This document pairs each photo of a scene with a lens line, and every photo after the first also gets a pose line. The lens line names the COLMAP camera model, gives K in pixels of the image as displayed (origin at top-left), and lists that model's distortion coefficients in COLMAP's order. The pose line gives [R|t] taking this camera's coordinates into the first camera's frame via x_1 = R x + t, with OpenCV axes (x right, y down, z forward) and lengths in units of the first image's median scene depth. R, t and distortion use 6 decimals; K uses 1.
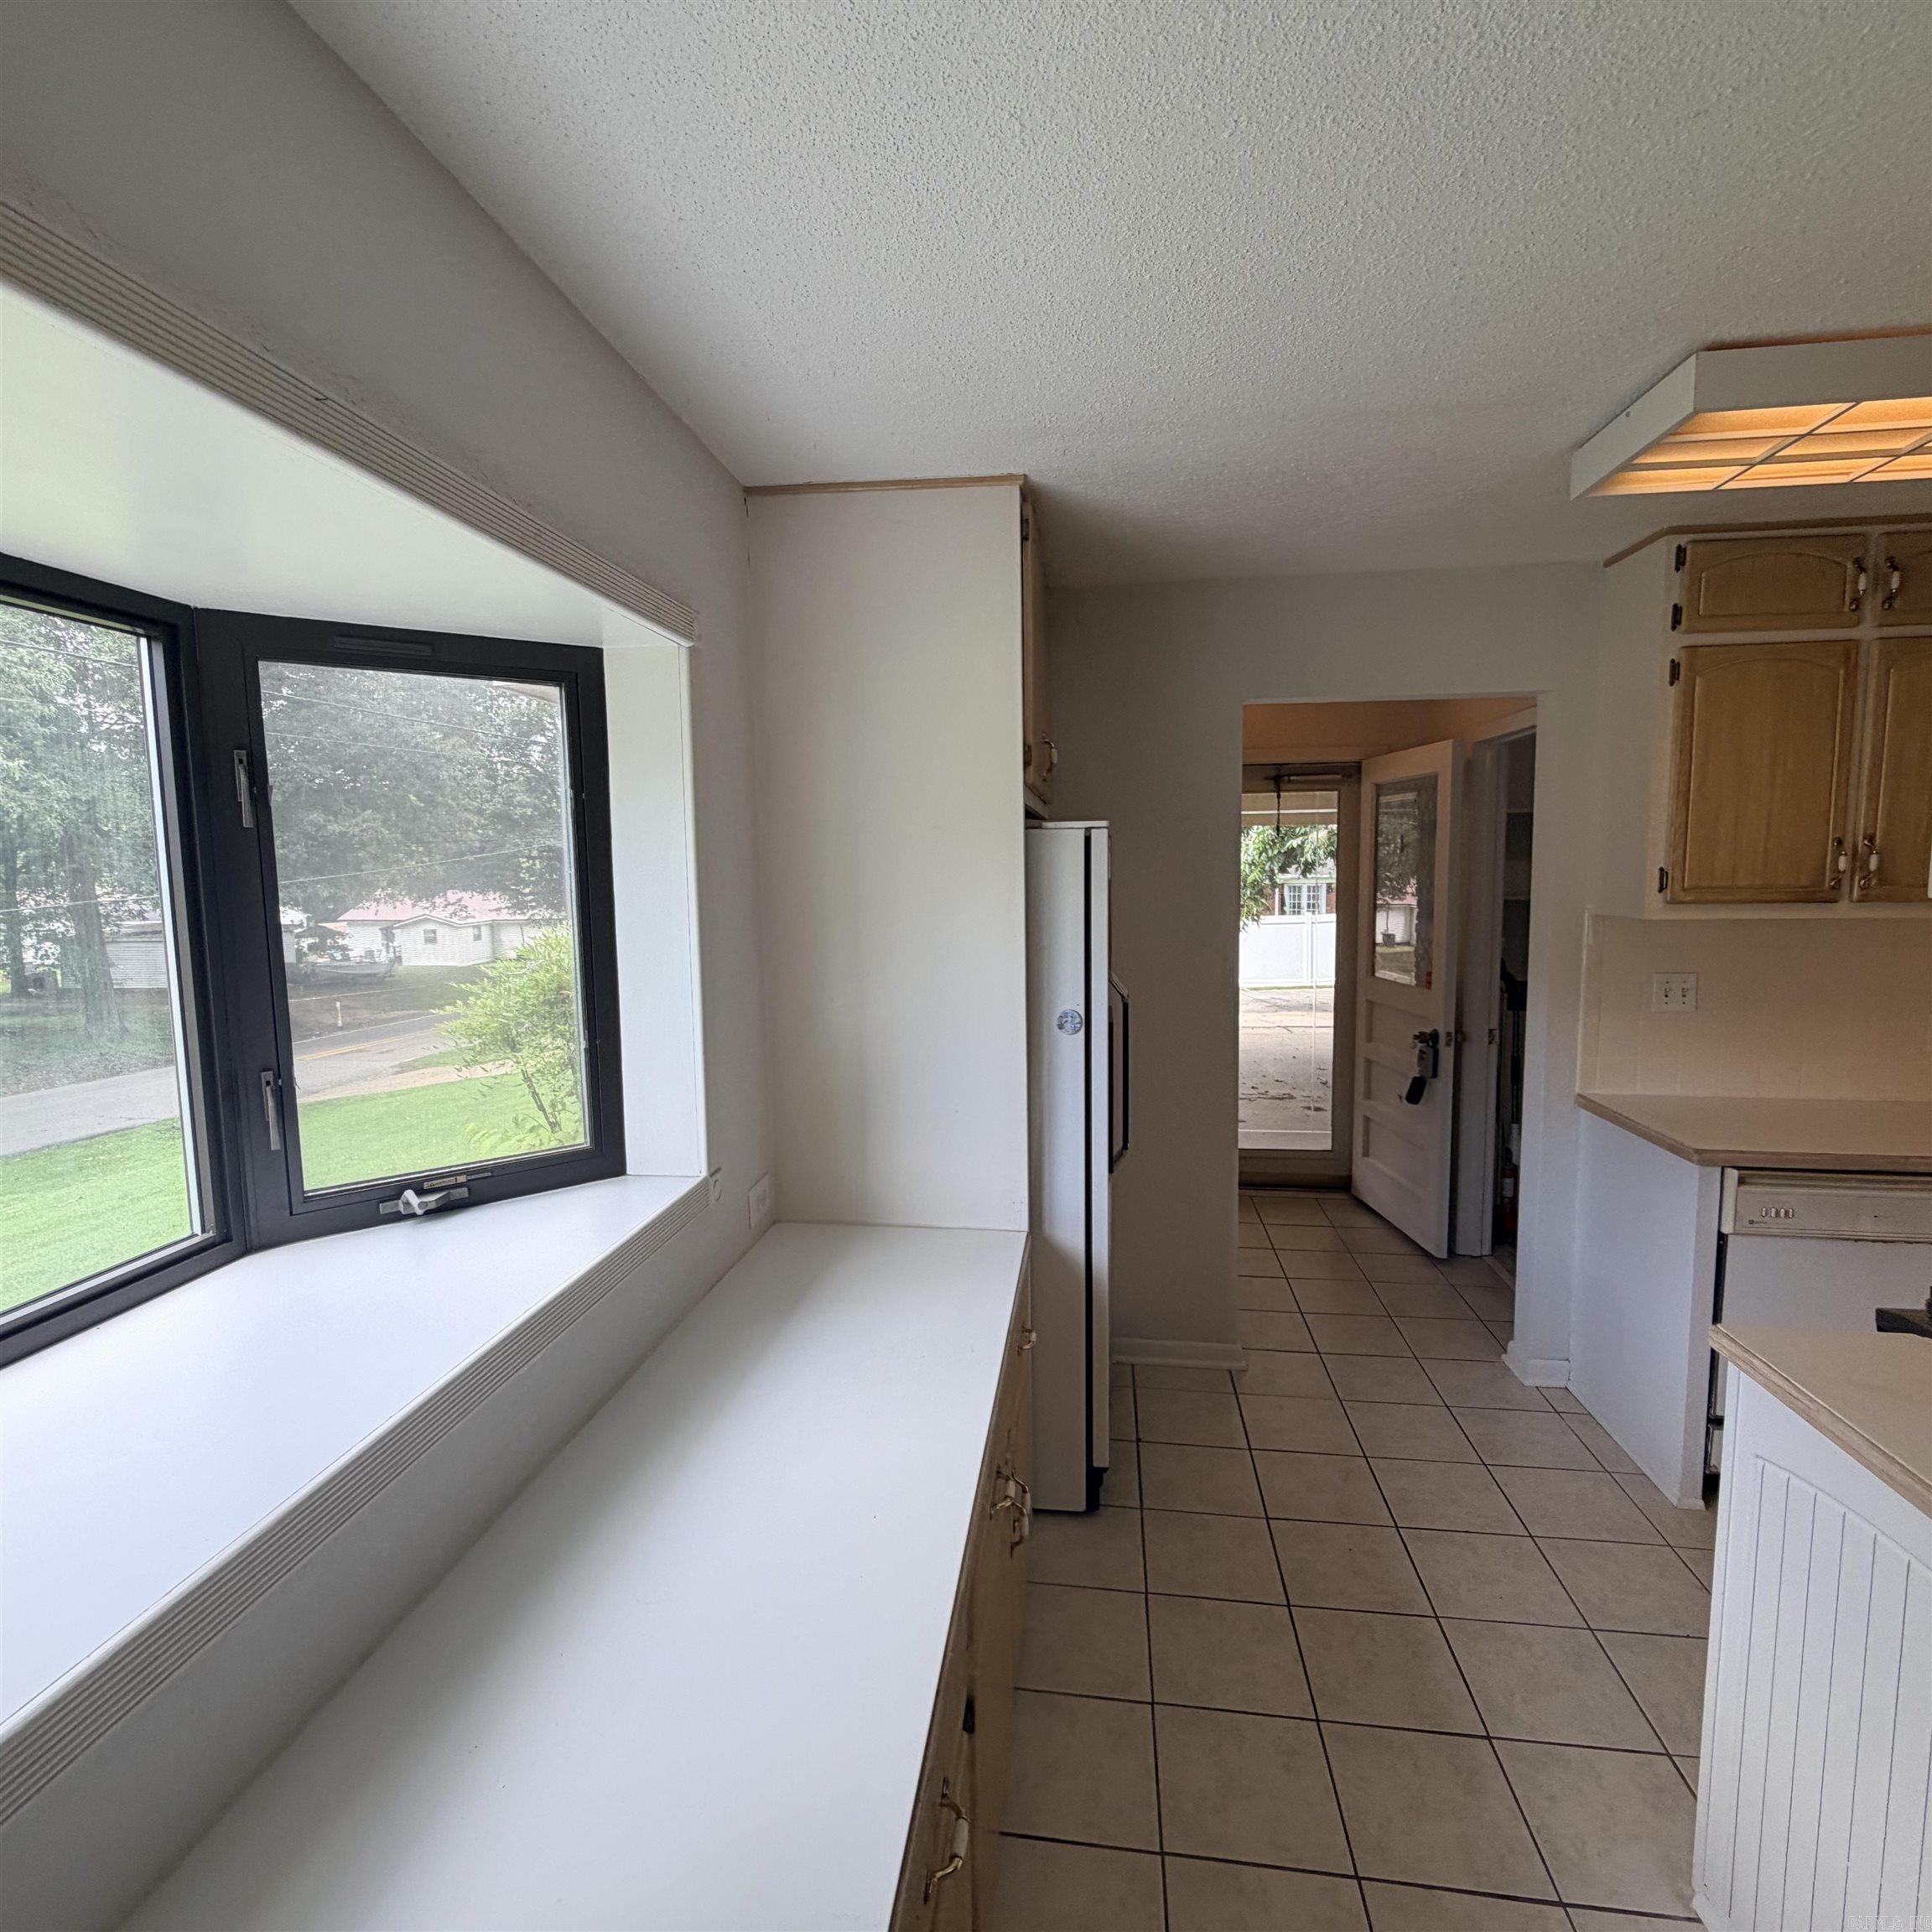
lens RADIAL K [[1025.3, 0, 965.8], [0, 1025.3, 966.2], [0, 0, 1]] dist [-0.000485, -0.000873]
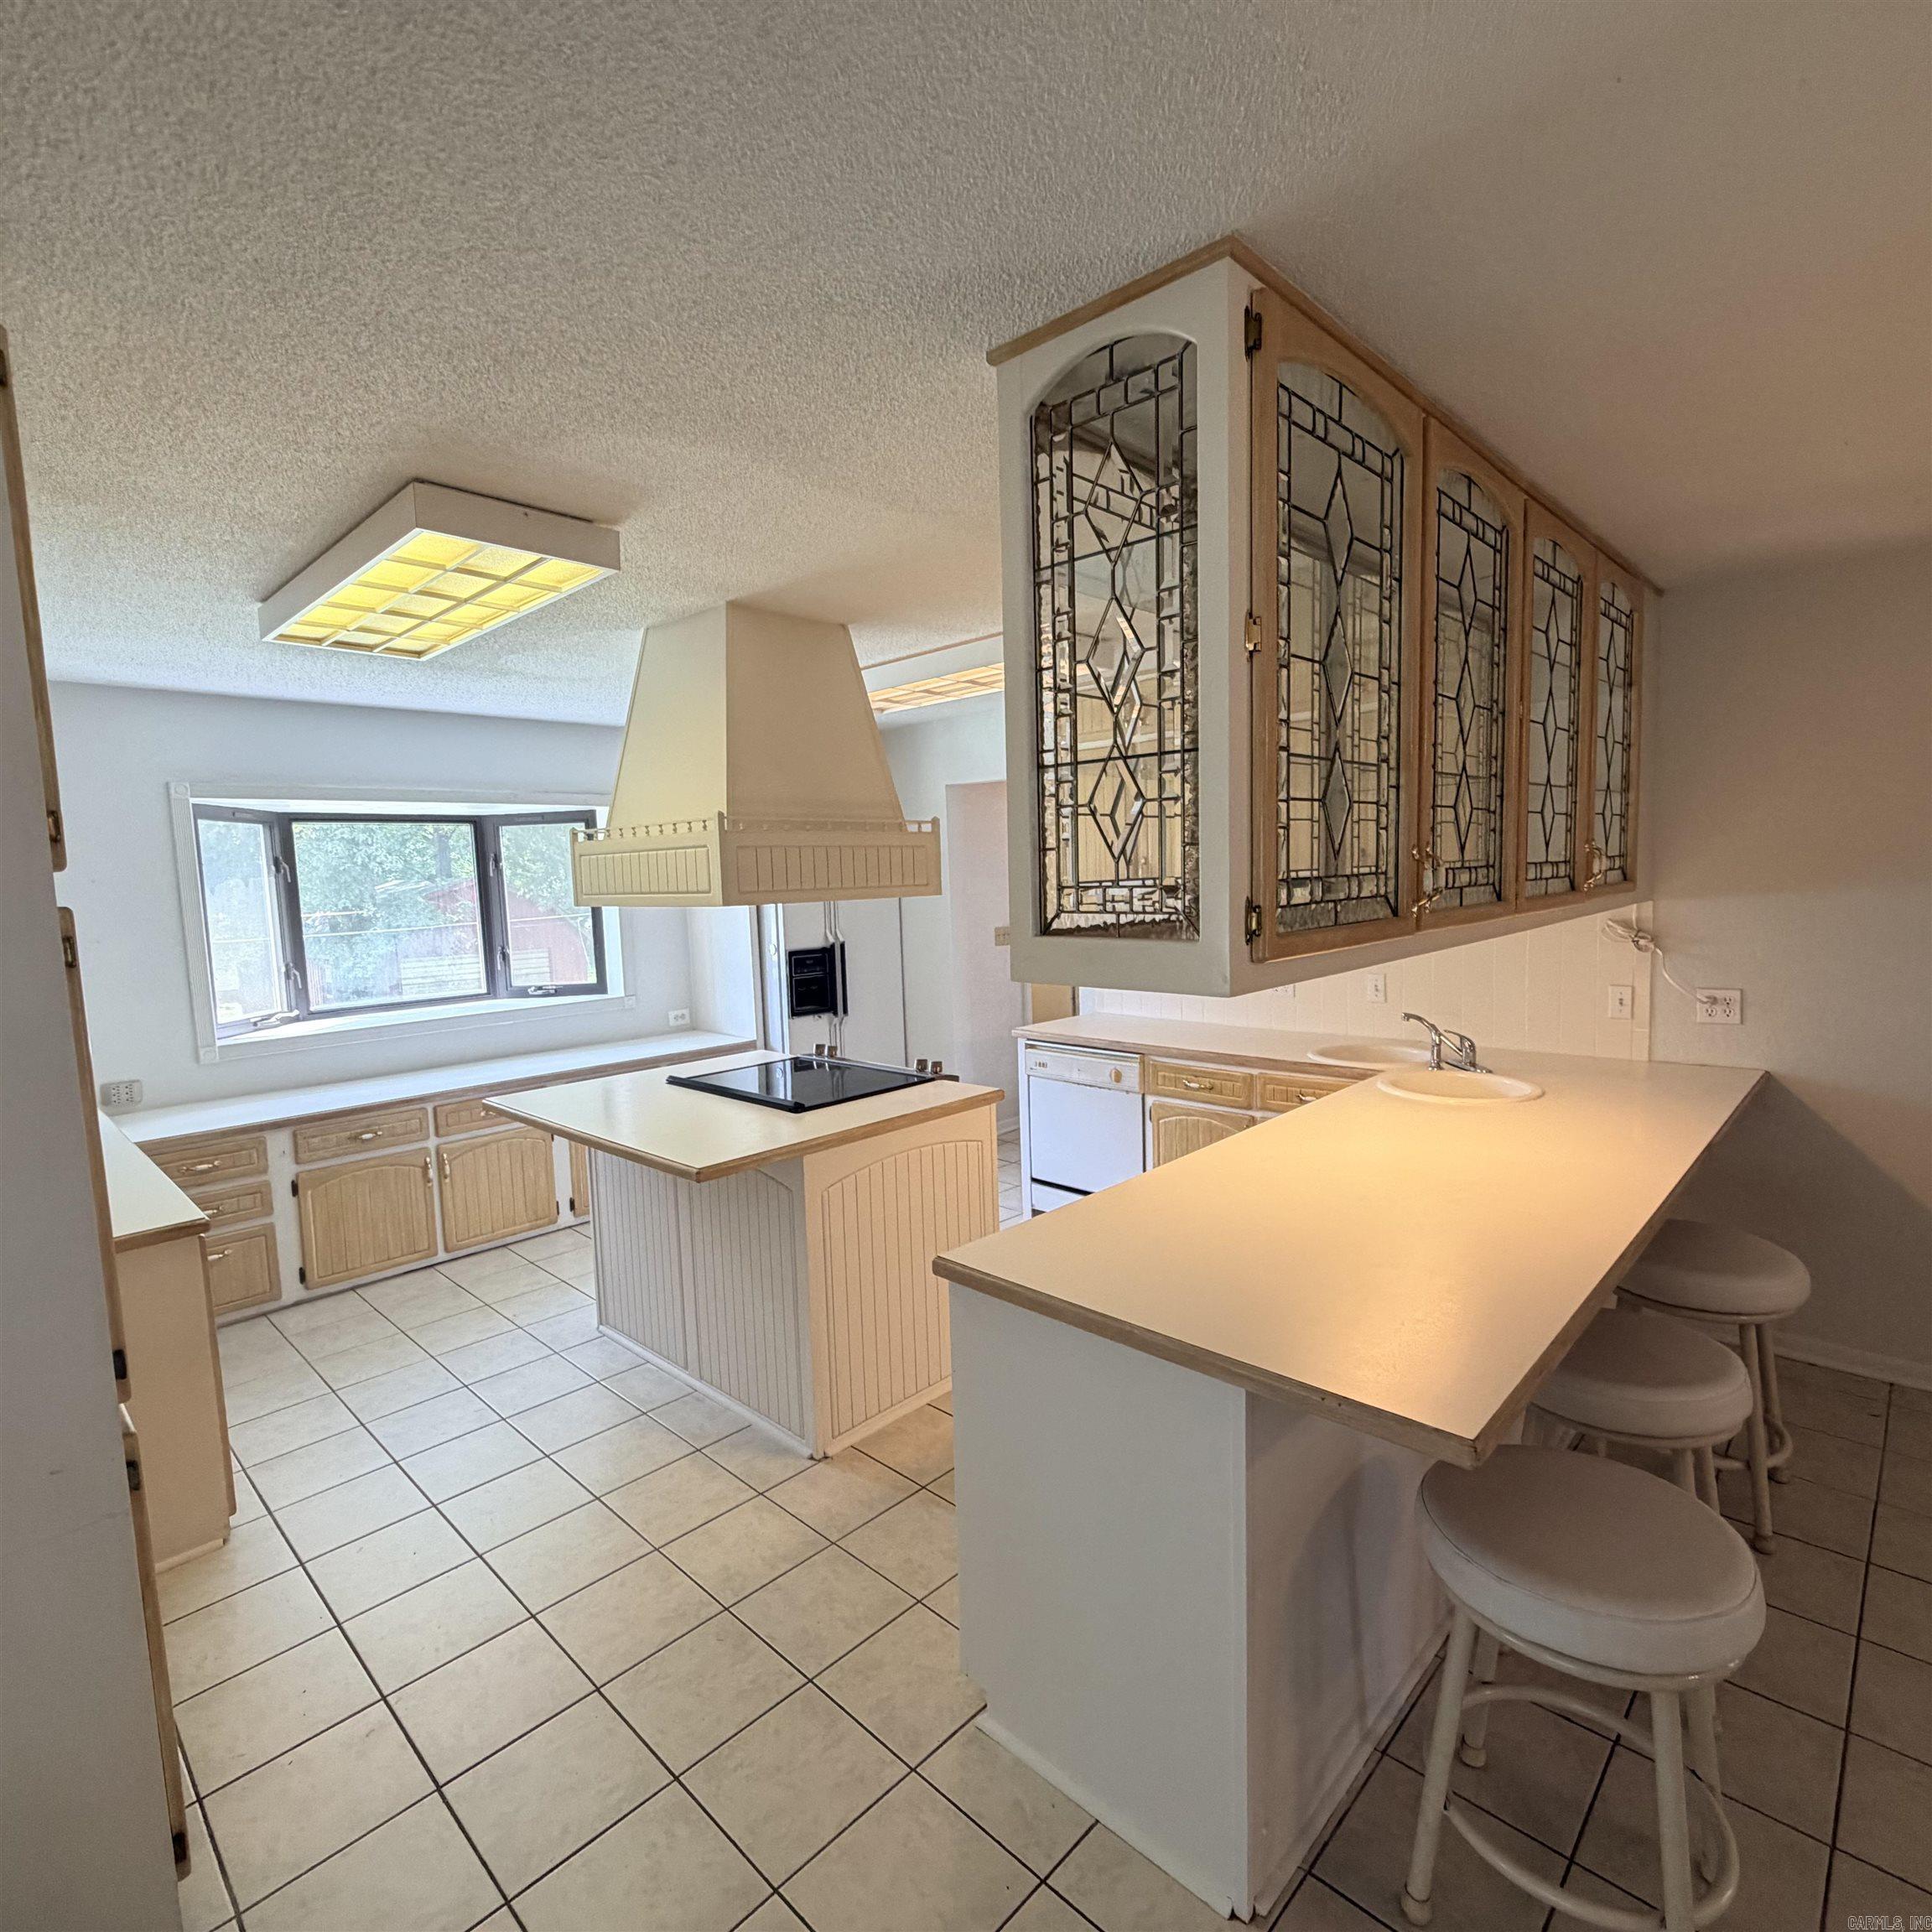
lens RADIAL K [[1025.3, 0, 963.9], [0, 1025.3, 966.5], [0, 0, 1]] dist [-0.000485, -0.000873]
pose [[0.809994, 0.038972, -0.585142, 2.516600], [-0.032019, 0.999240, 0.022229, 0.038192], [0.585563, 0.000730, 0.810626, -0.839222]]
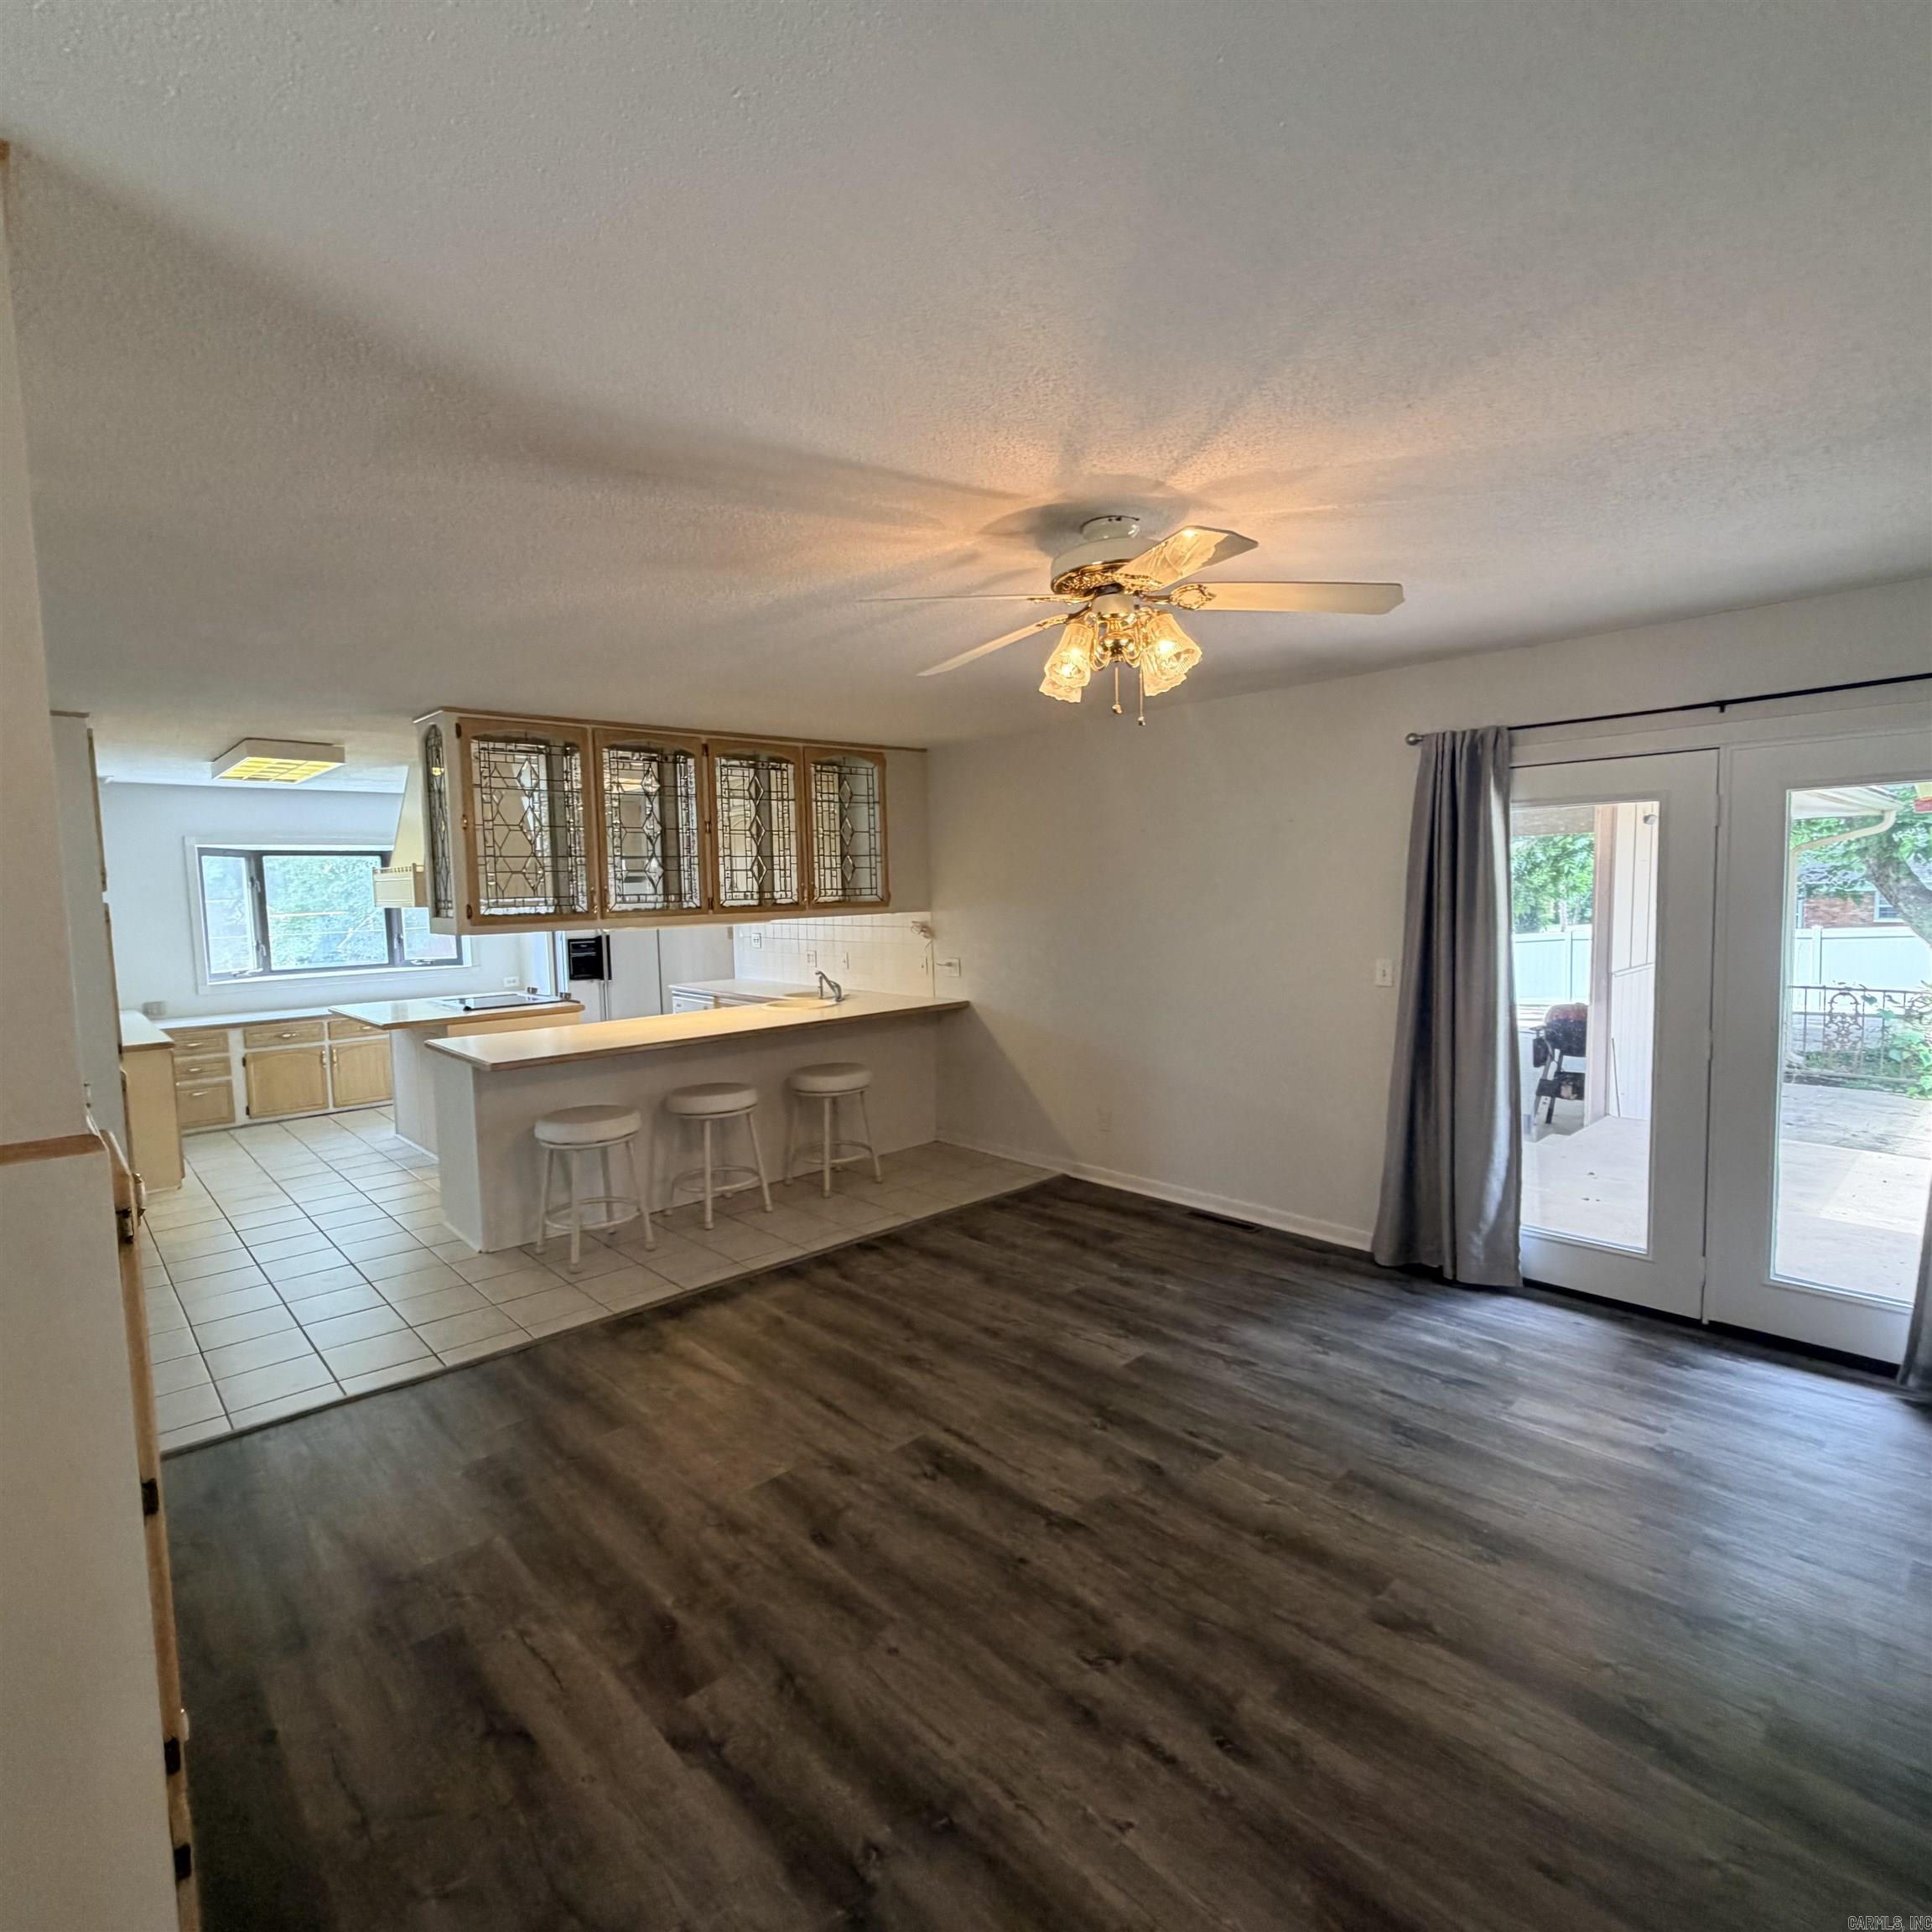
lens RADIAL K [[1025.3, 0, 961.7], [0, 1025.3, 969.9], [0, 0, 1]] dist [-0.000485, -0.000873]
pose [[0.774501, 0.046563, -0.630857, 4.906734], [-0.046428, 0.998782, 0.016719, 0.057368], [0.630866, 0.016341, 0.775719, -1.262641]]
